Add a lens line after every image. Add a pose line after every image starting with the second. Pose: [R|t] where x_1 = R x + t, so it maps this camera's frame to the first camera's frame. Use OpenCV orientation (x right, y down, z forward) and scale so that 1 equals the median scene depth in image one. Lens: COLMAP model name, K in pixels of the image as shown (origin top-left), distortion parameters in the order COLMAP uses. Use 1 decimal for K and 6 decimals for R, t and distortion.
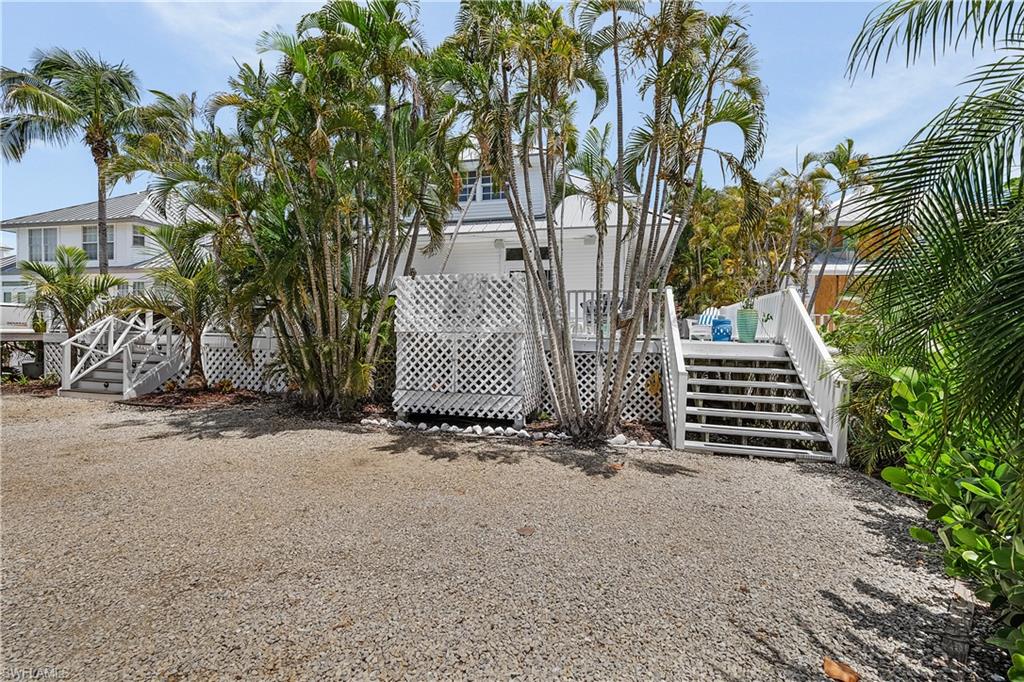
lens RADIAL K [[436.6, 0, 512.3], [0, 436.6, 333.8], [0, 0, 1]] dist [0.003450, -0.000003]
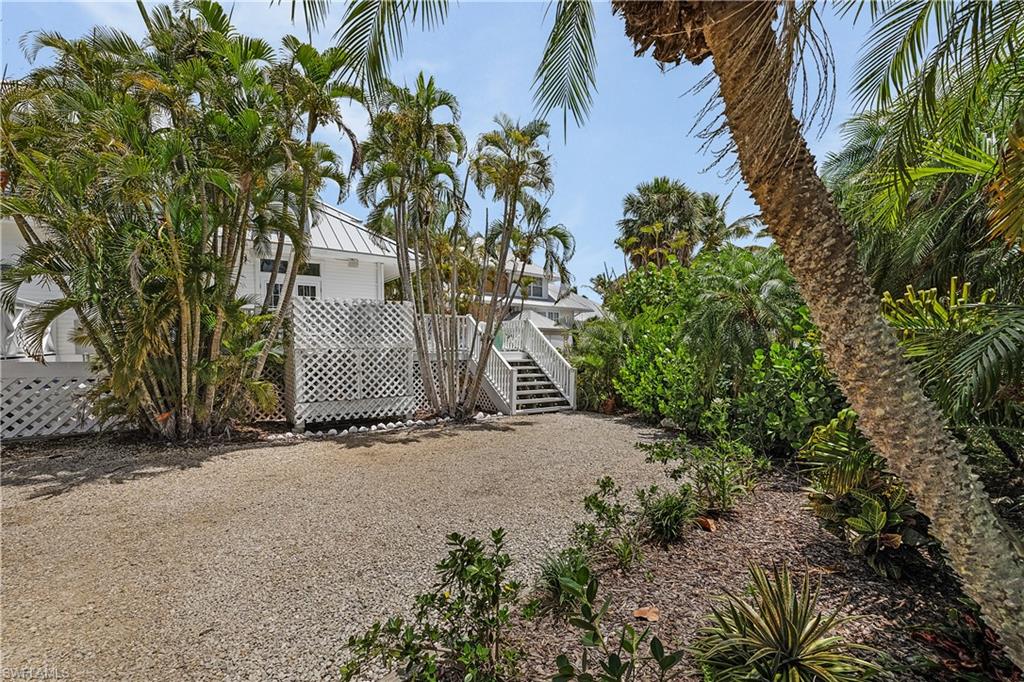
lens RADIAL K [[436.6, 0, 511.4], [0, 436.6, 344.7], [0, 0, 1]] dist [0.003450, -0.000003]
pose [[0.653235, -0.011770, 0.757063, -0.764691], [0.009922, 0.999926, 0.006985, -0.018110], [-0.757090, 0.002949, 0.653304, -0.085960]]
